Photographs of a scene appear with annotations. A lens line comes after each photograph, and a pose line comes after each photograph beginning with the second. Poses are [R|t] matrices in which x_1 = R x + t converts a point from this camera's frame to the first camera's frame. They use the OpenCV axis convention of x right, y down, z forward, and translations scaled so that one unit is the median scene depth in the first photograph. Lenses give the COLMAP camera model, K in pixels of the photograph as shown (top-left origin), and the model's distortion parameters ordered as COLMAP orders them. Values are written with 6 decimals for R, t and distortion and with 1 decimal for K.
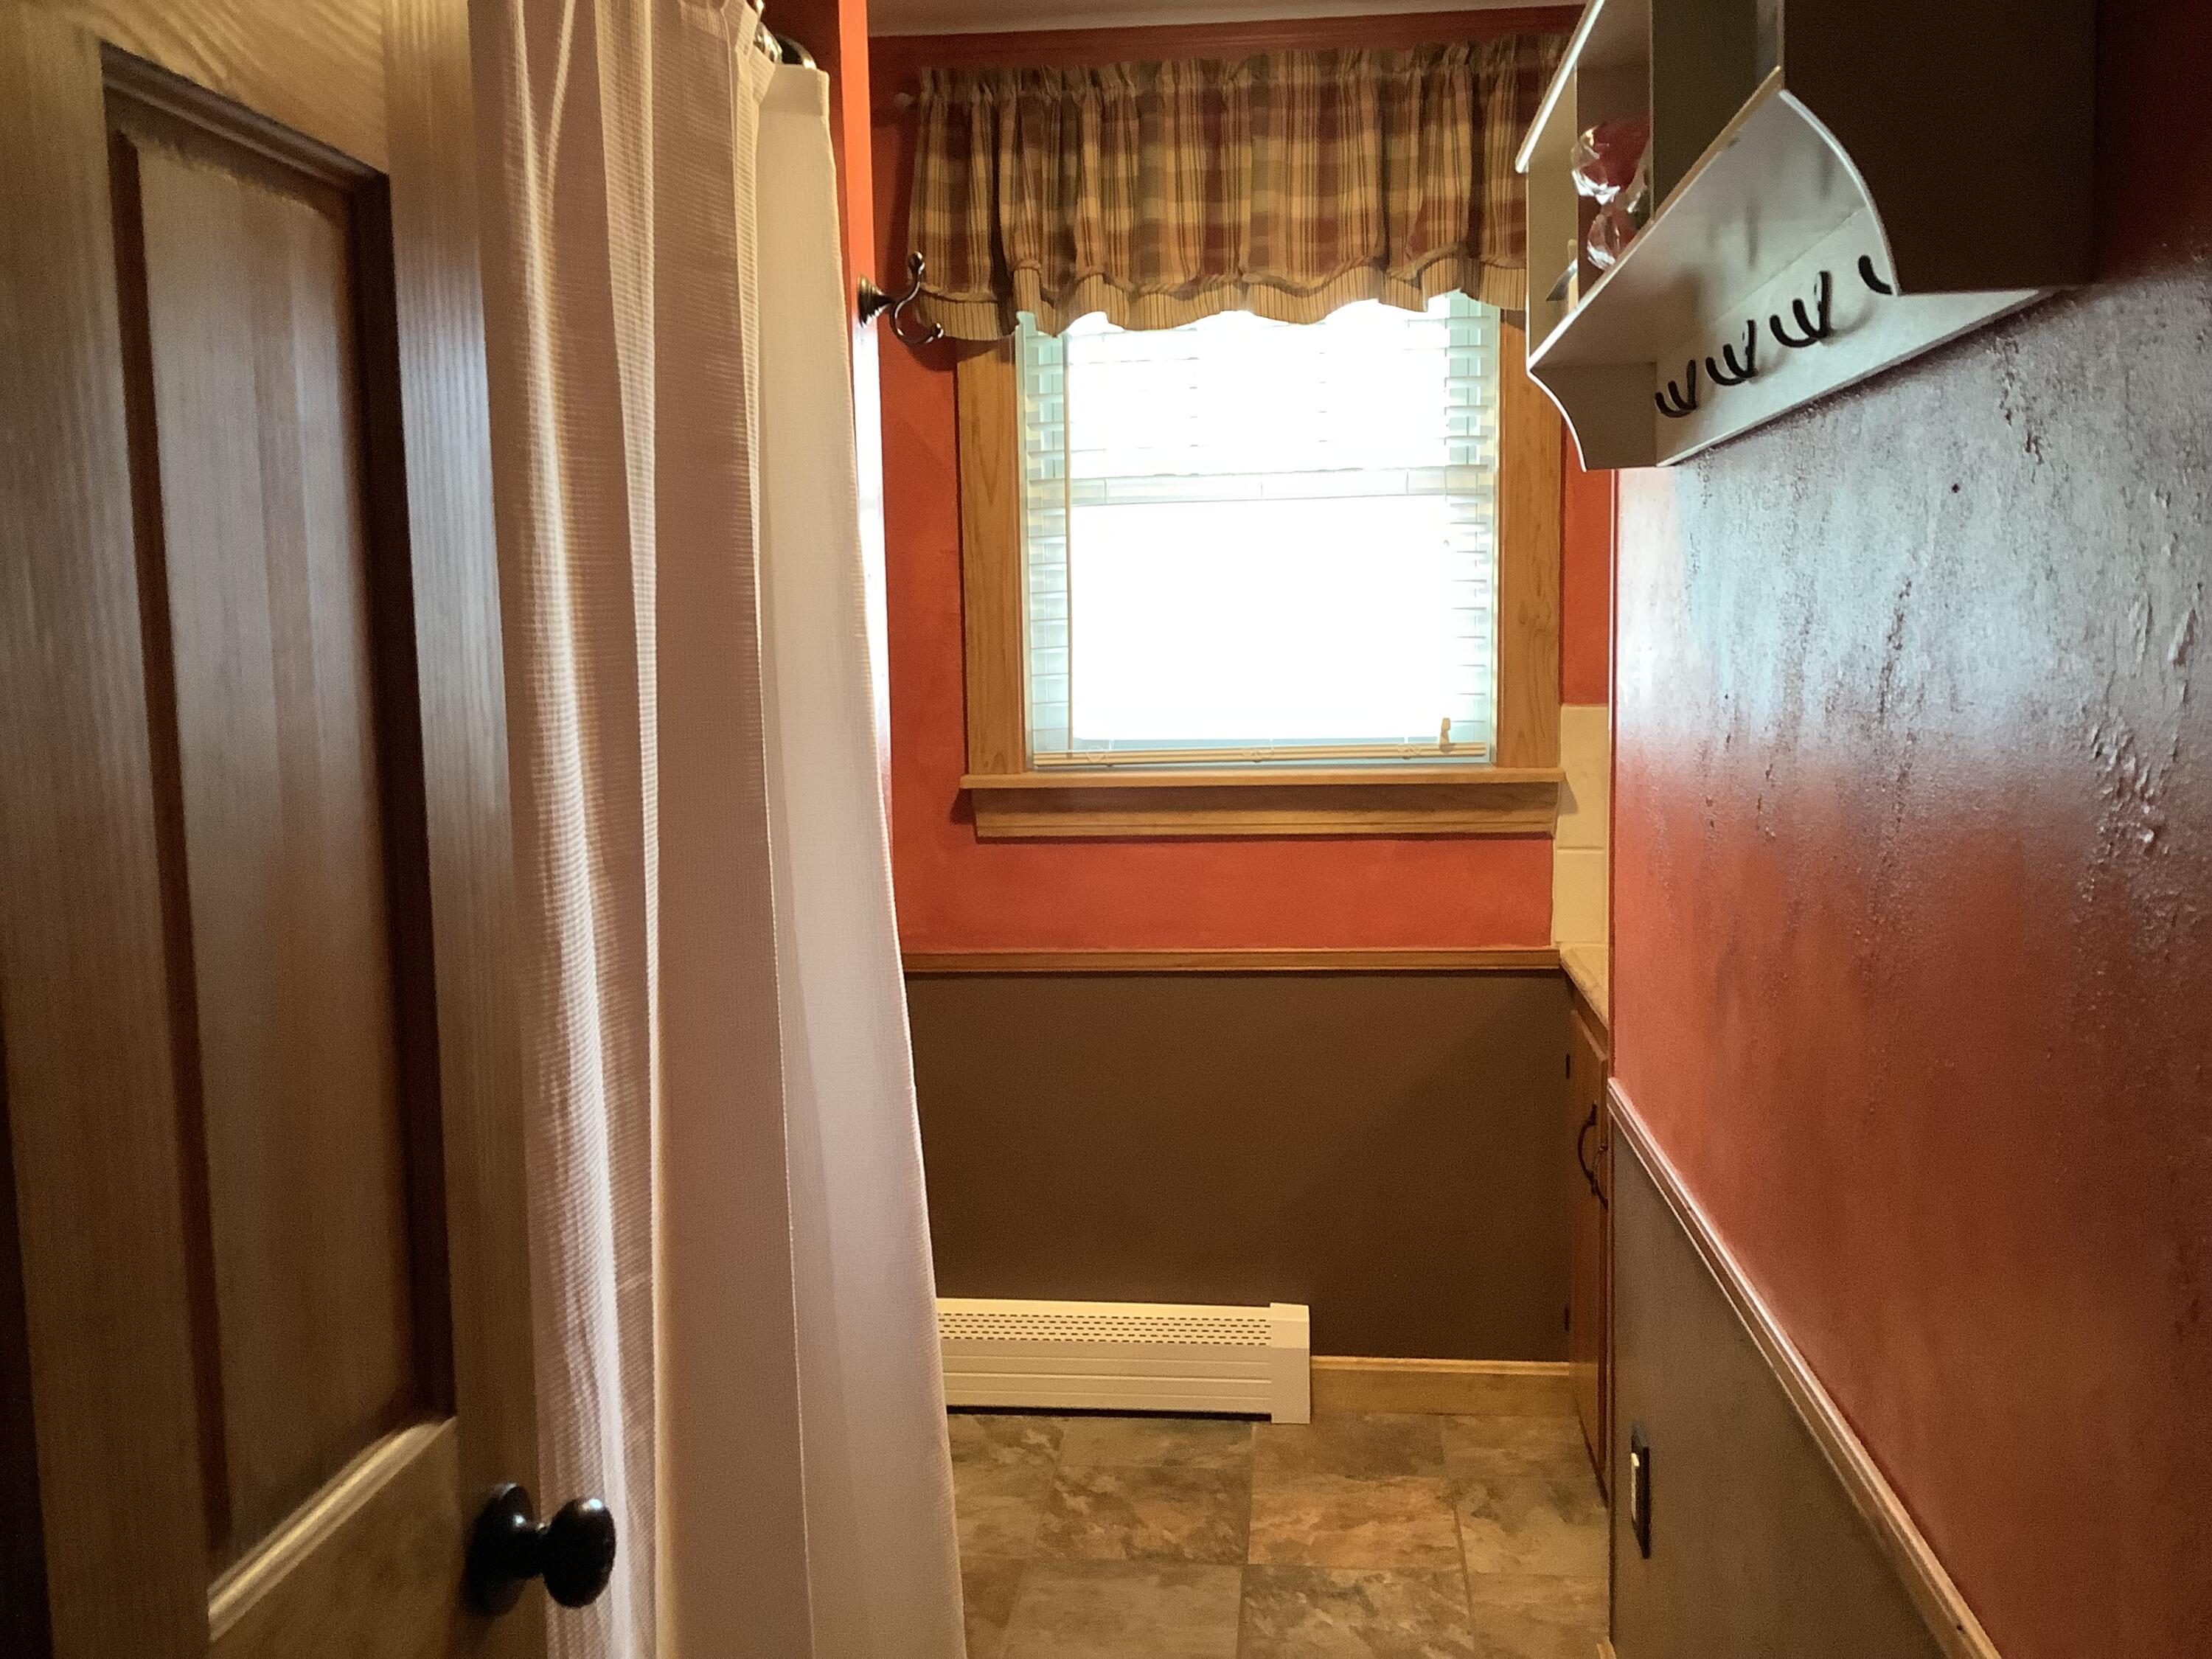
lens RADIAL K [[2003.7, 0, 1109.3], [0, 2003.7, 839.9], [0, 0, 1]] dist [0.093148, -0.193676]
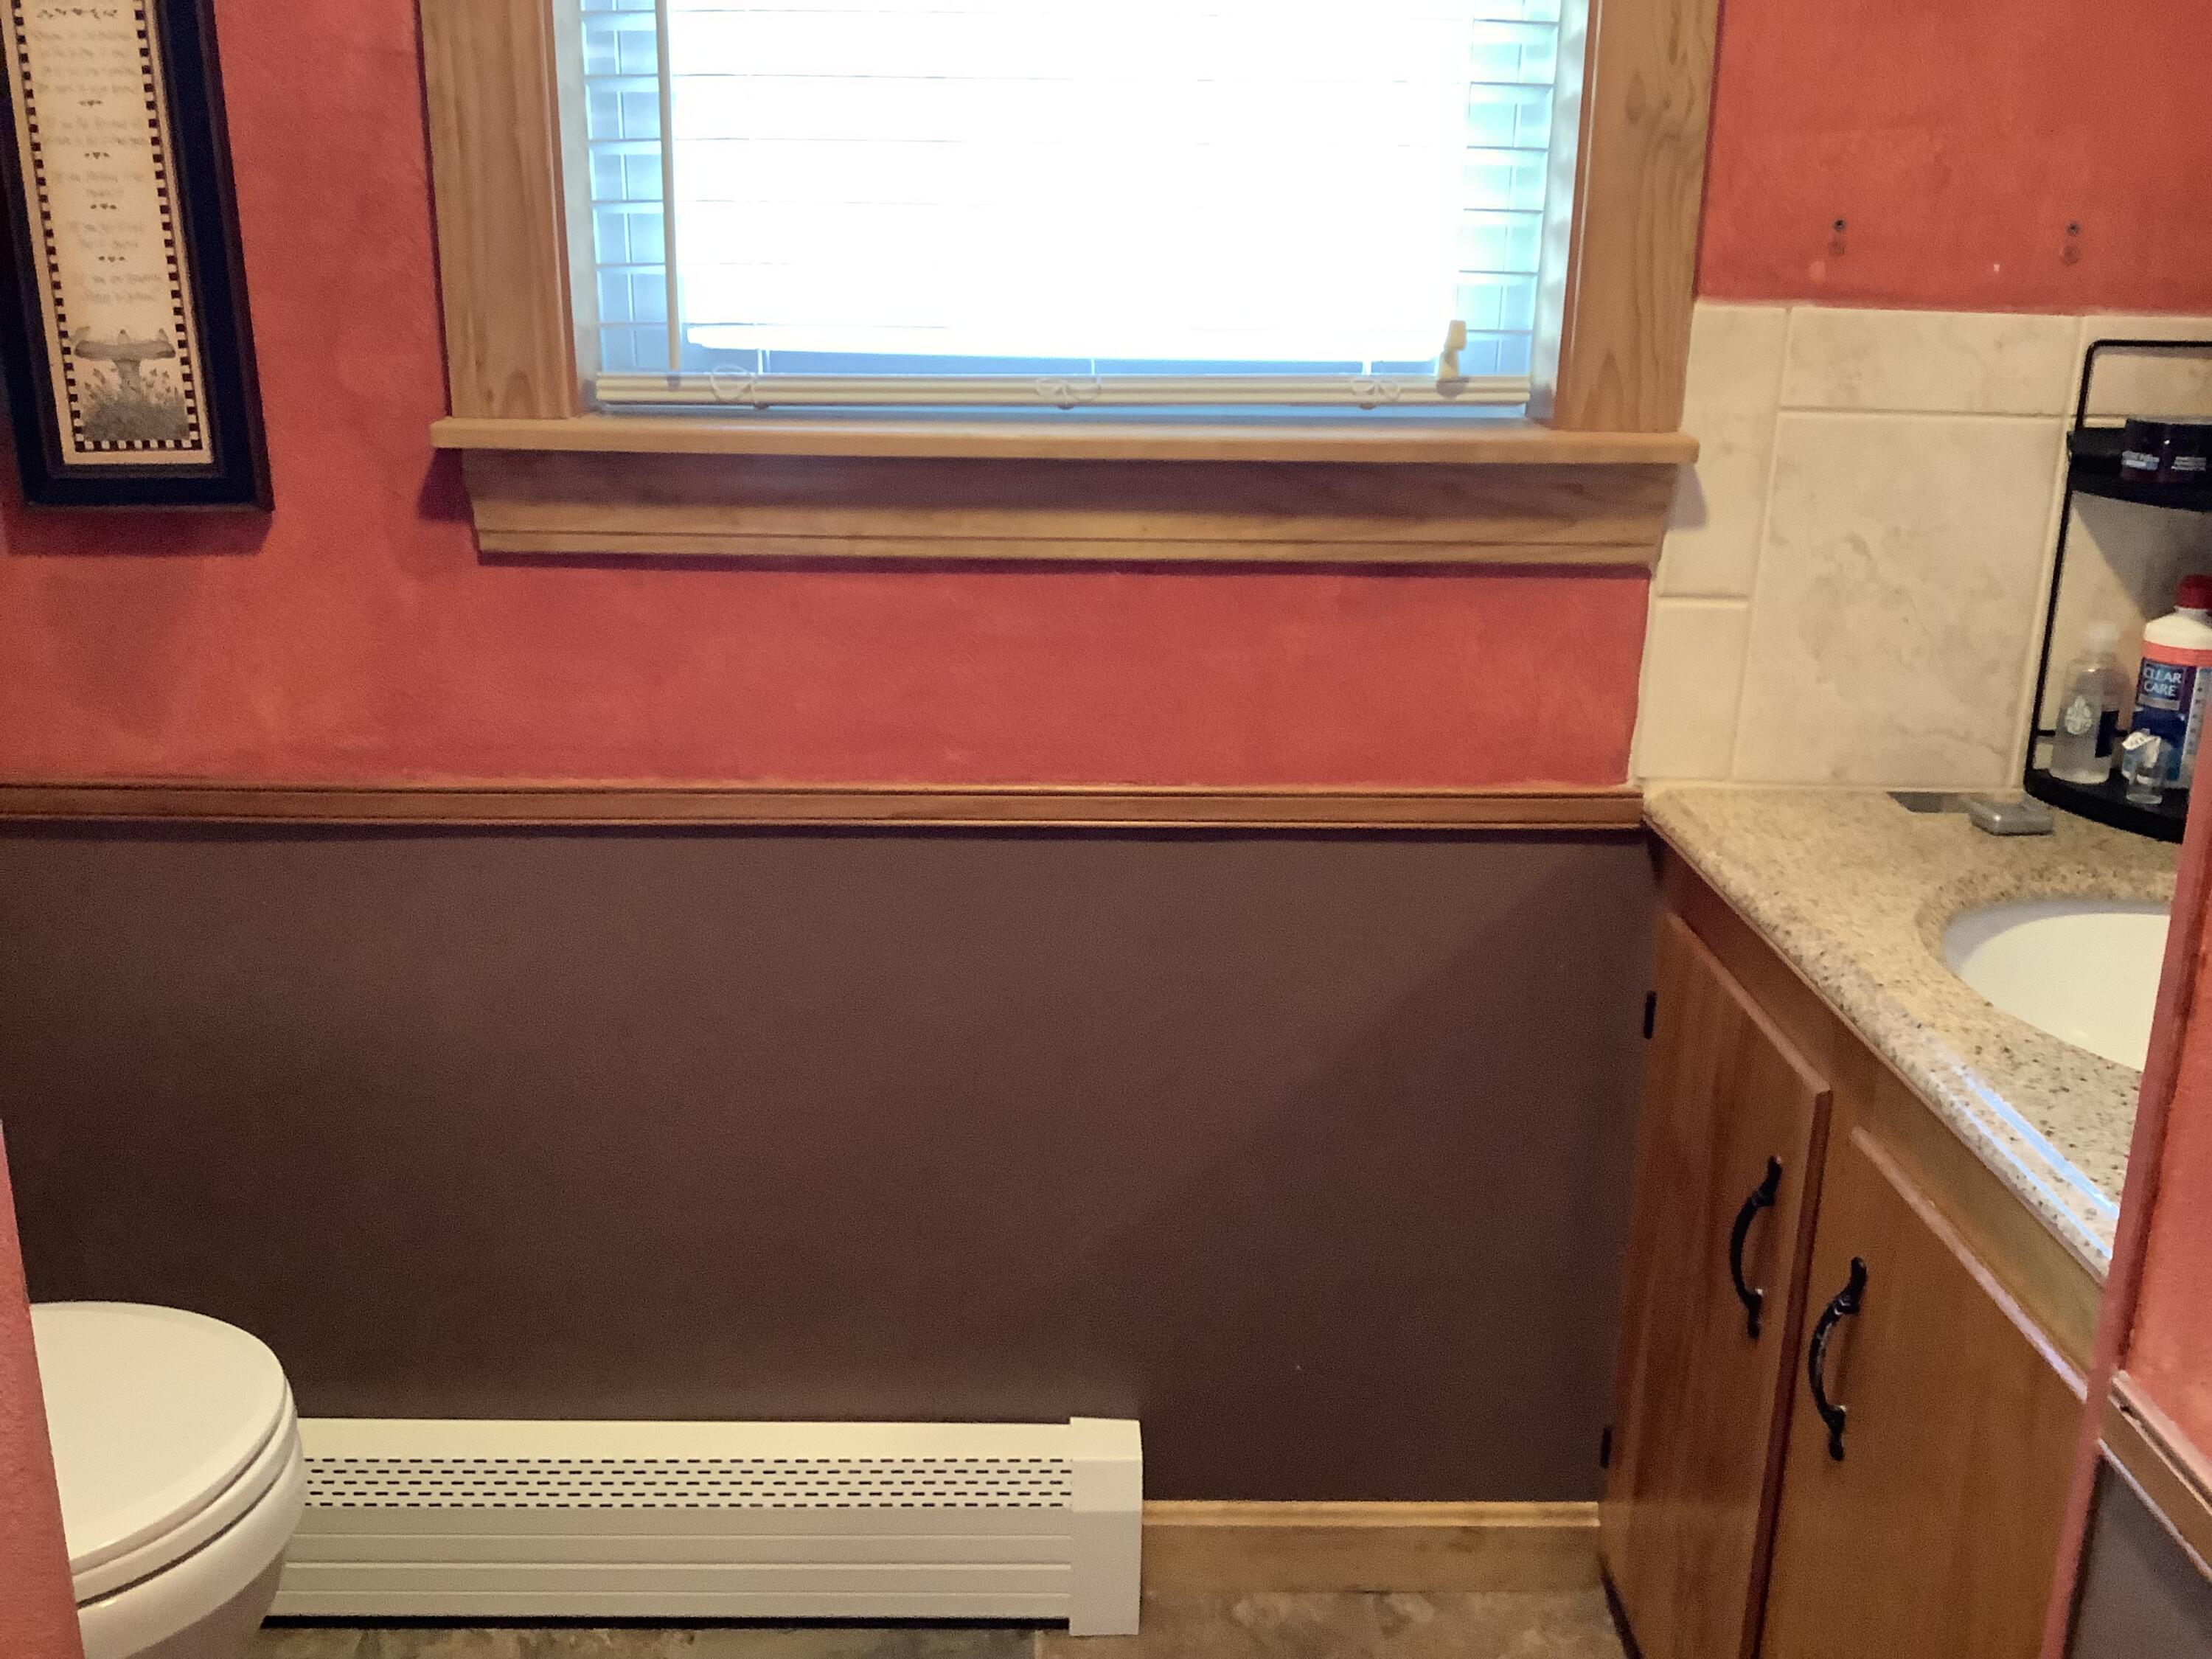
lens RADIAL K [[2003.7, 0, 1109.3], [0, 2003.7, 839.9], [0, 0, 1]] dist [0.093148, -0.193676]
pose [[0.991966, -0.002360, 0.126481, 0.022164], [-0.019481, 0.985049, 0.171167, -0.019269], [-0.124994, -0.172256, 0.977090, 0.505404]]
